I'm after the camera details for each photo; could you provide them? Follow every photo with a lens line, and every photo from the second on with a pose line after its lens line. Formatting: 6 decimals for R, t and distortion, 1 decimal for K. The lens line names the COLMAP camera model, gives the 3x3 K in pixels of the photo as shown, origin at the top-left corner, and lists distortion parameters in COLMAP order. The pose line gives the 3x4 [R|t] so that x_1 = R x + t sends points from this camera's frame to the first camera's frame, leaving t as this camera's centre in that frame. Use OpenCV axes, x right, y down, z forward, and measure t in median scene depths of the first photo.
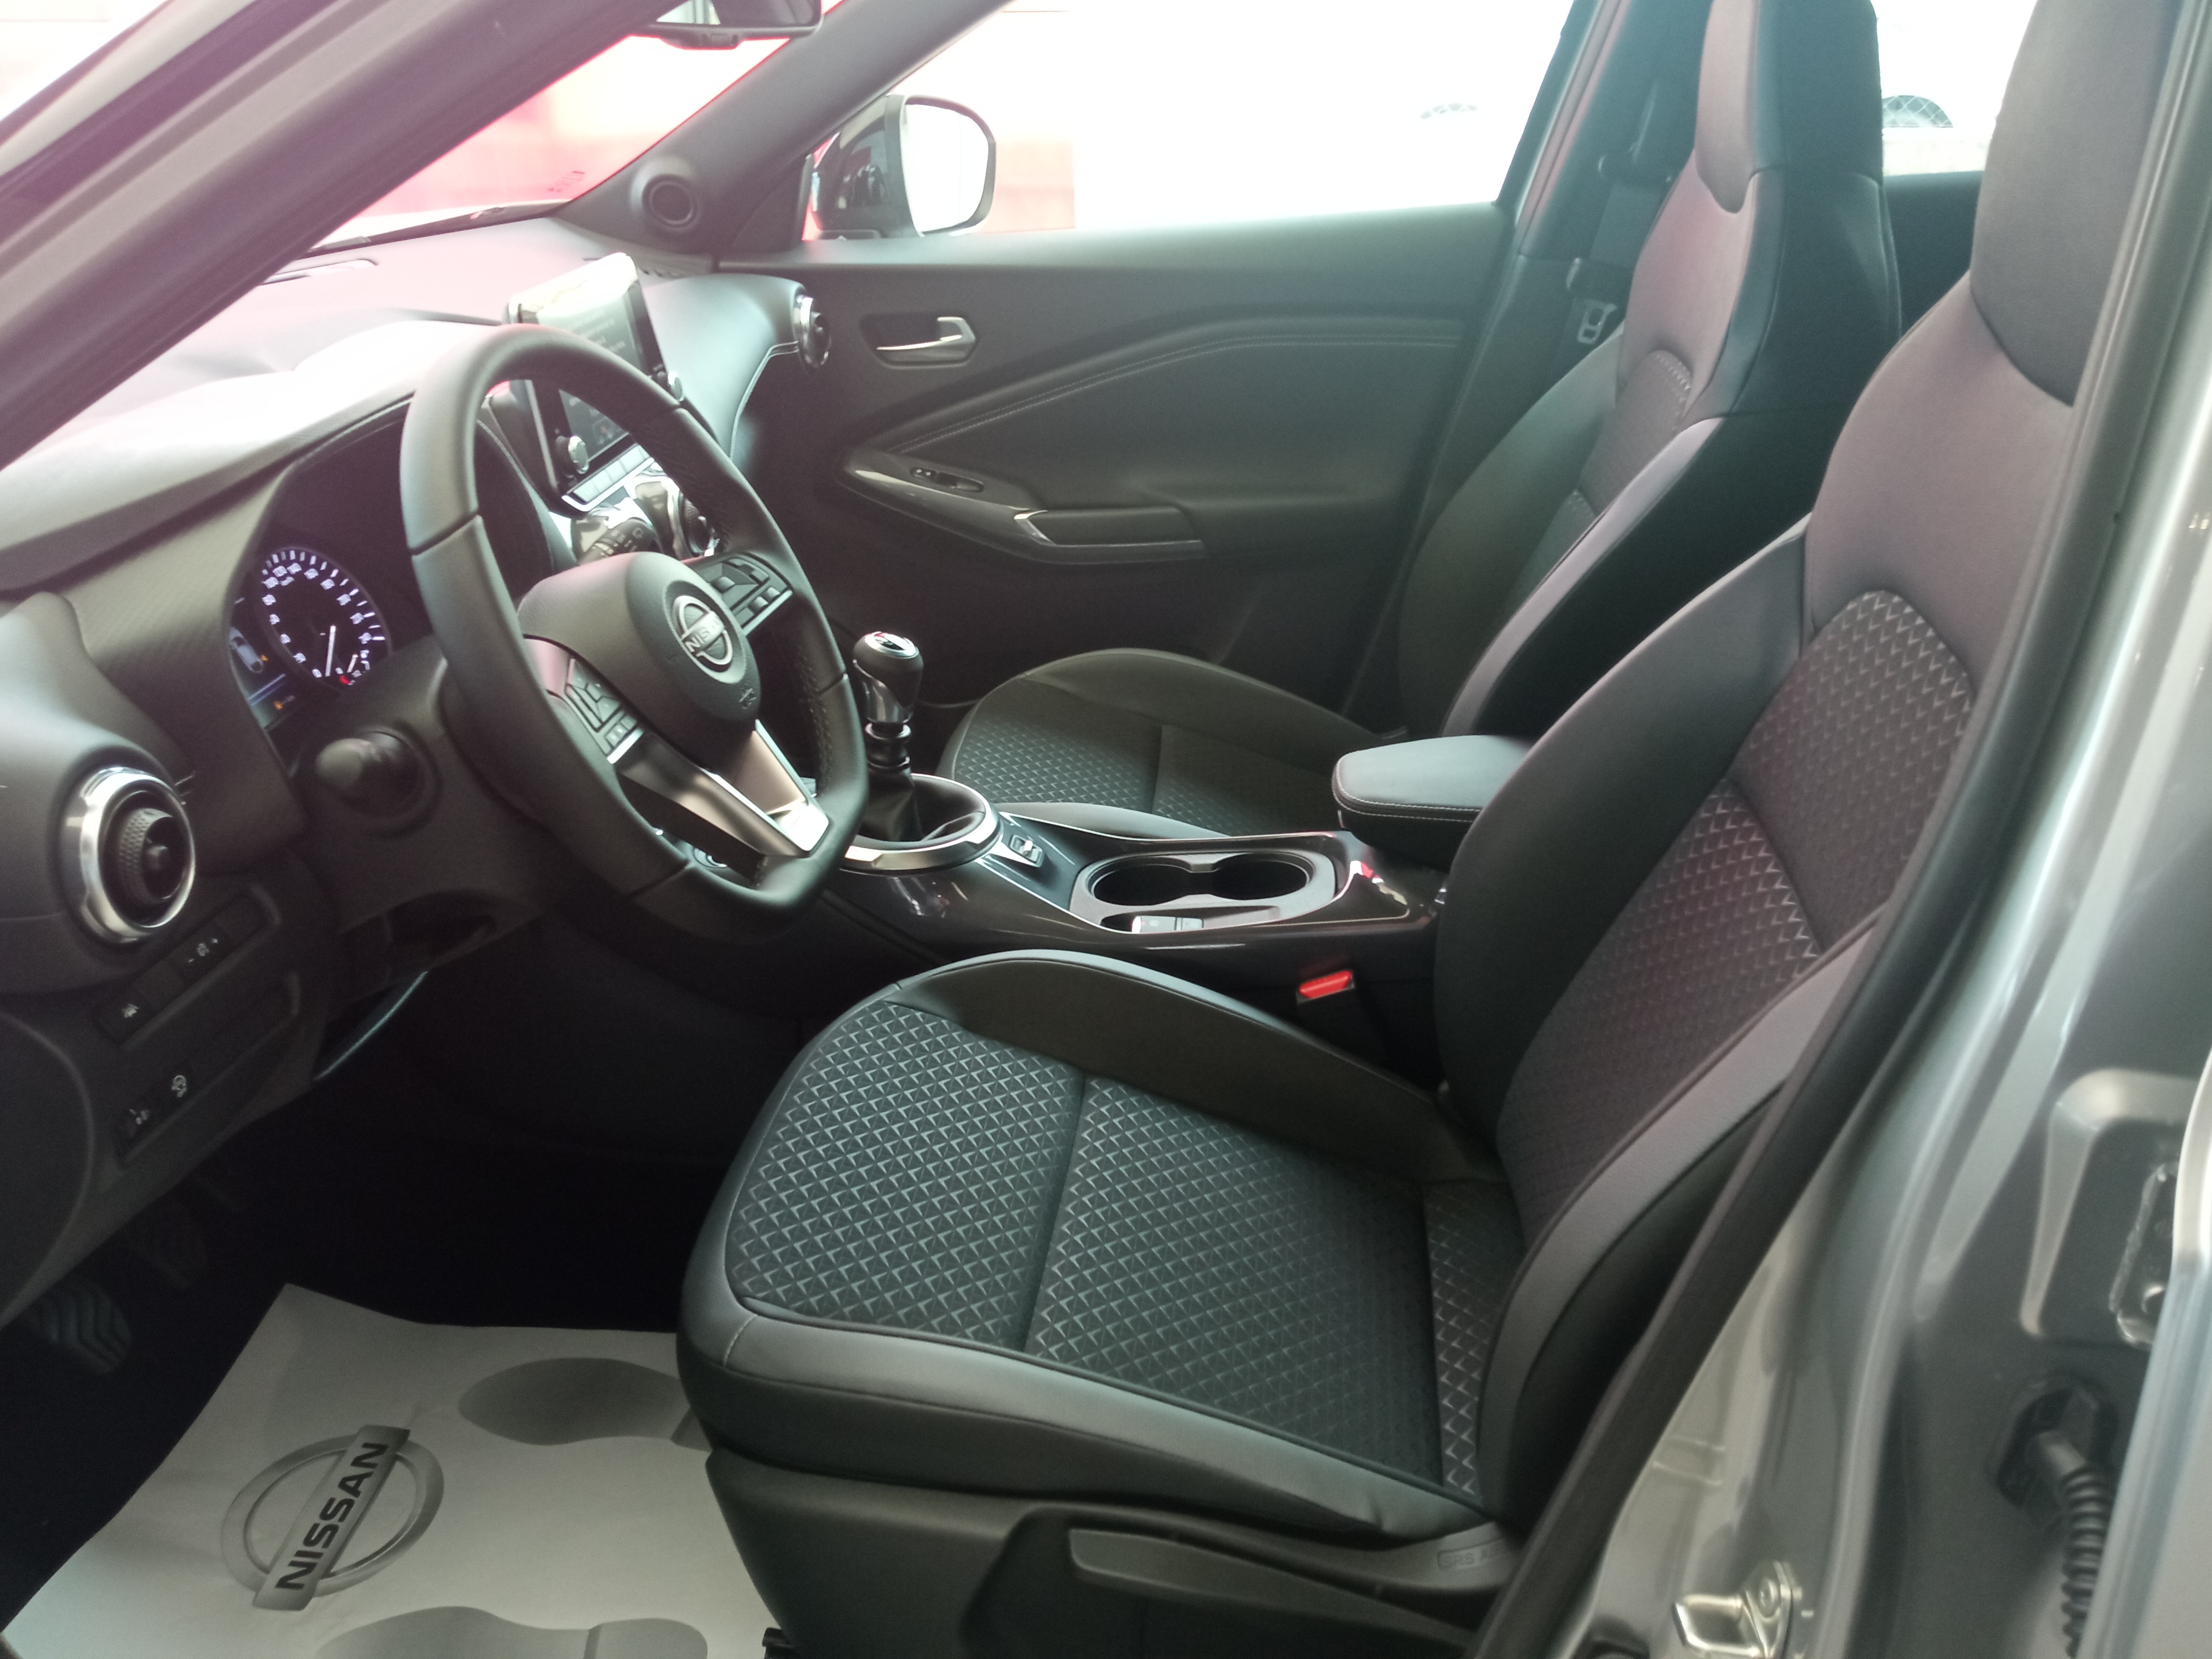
lens RADIAL K [[1738.4, 0, 1115.9], [0, 1738.4, 825.9], [0, 0, 1]] dist [0.114875, -0.221179]
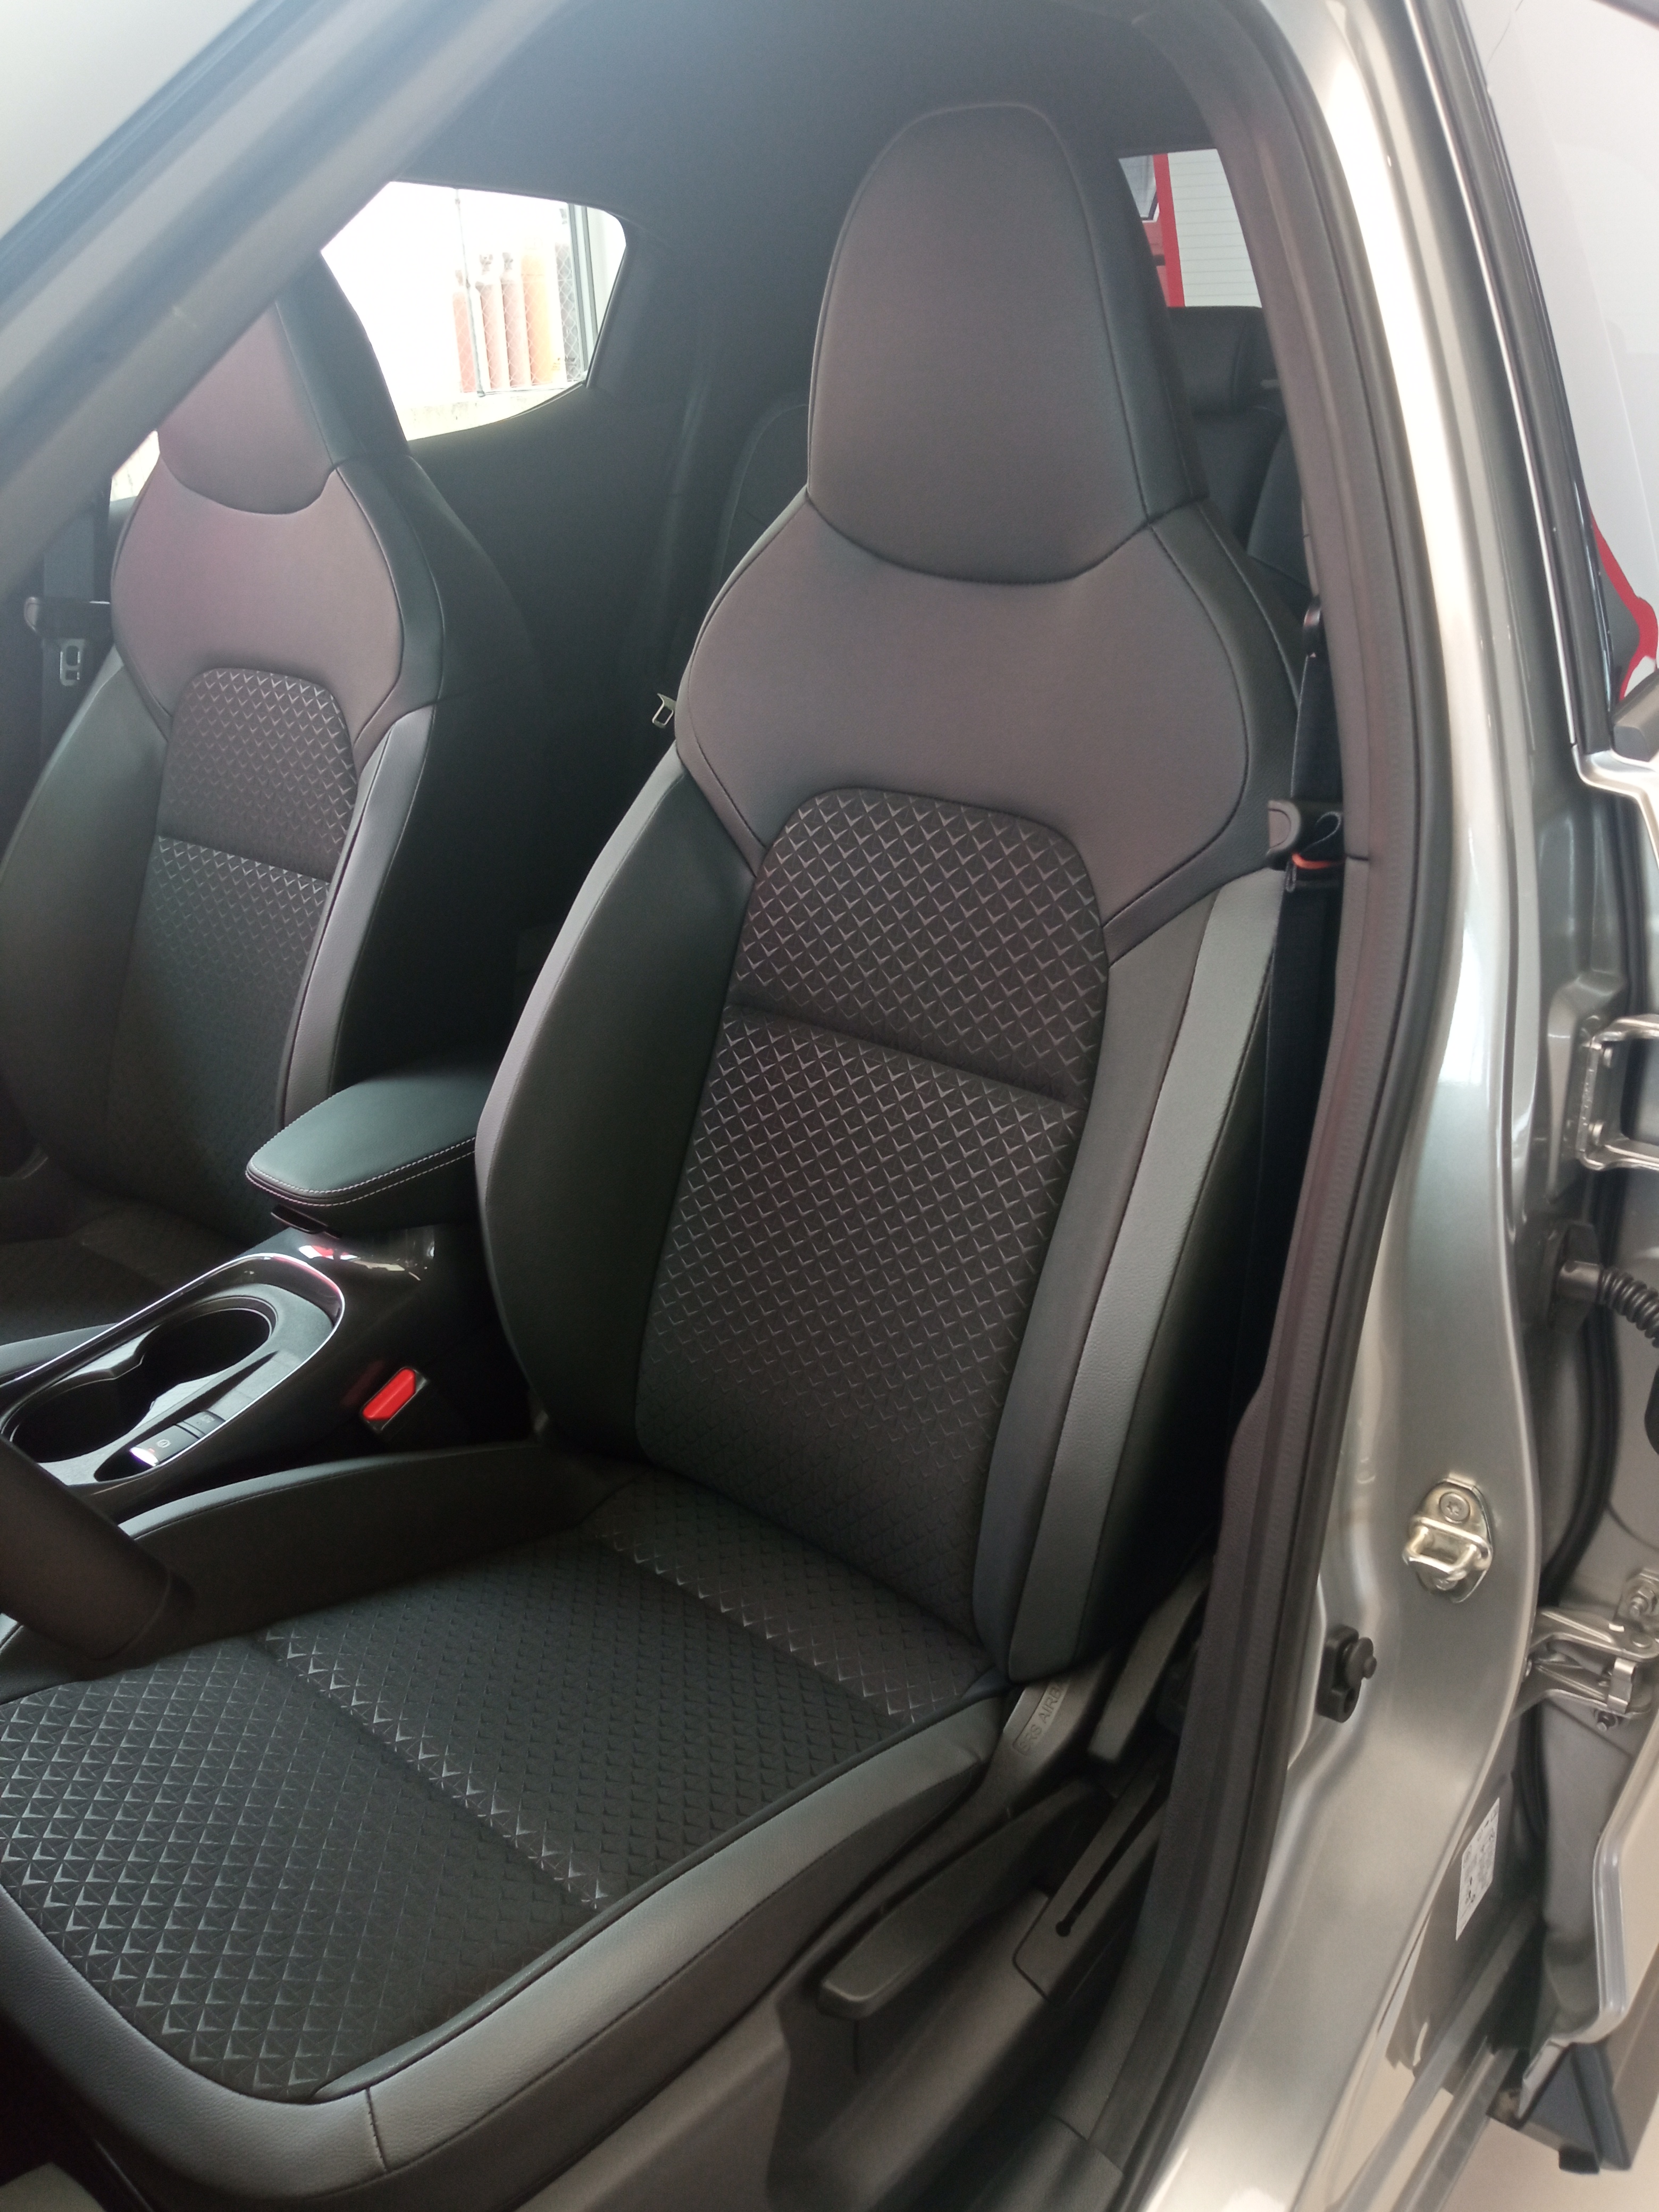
lens RADIAL K [[1738.4, 0, 829.5], [0, 1738.4, 1106.0], [0, 0, 1]] dist [0.114875, -0.221179]
pose [[0.587000, -0.378506, 0.715656, -0.341513], [0.394187, 0.905742, 0.155718, -0.096580], [-0.707140, 0.190696, 0.680873, 0.213953]]
